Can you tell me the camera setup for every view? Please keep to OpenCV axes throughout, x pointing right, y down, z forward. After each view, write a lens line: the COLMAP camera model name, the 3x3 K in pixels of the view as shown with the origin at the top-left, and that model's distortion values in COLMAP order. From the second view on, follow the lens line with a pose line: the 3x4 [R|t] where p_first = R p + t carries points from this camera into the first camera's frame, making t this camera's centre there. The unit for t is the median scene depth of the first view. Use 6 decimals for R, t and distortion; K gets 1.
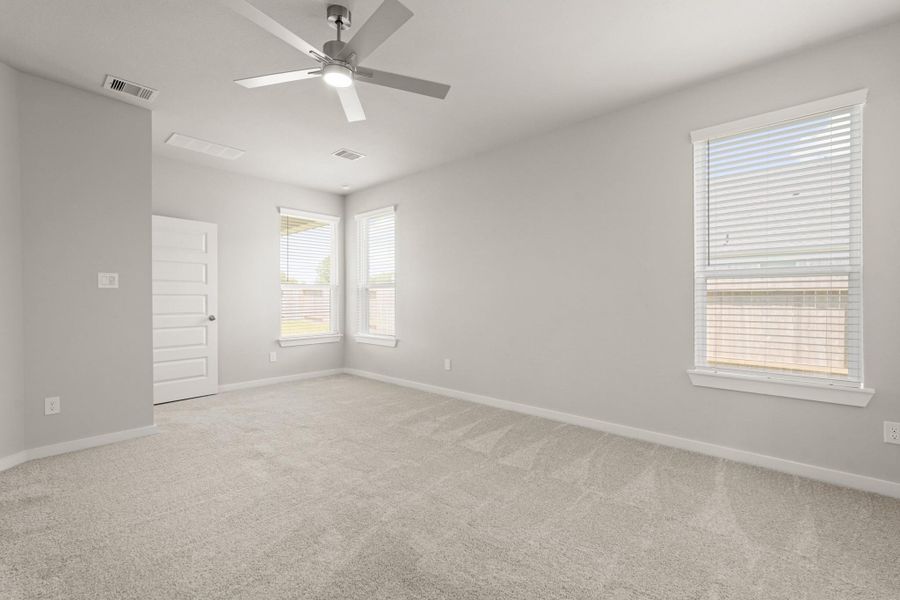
lens RADIAL K [[369.8, 0, 451.1], [0, 369.8, 296.6], [0, 0, 1]] dist [0.000883, 0.000149]
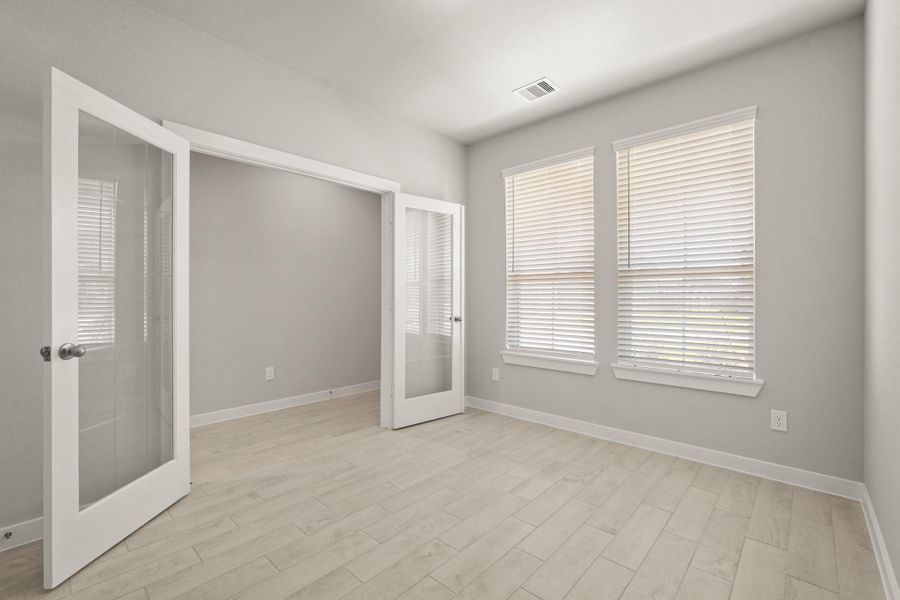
lens RADIAL K [[402.2, 0, 448.7], [0, 402.2, 299.0], [0, 0, 1]] dist [-0.001502, -0.000096]
pose [[0.998937, 0.001961, -0.046065, 0.271622], [-0.001505, 0.999949, 0.009939, -0.000875], [0.046082, -0.009859, 0.998889, -0.225859]]
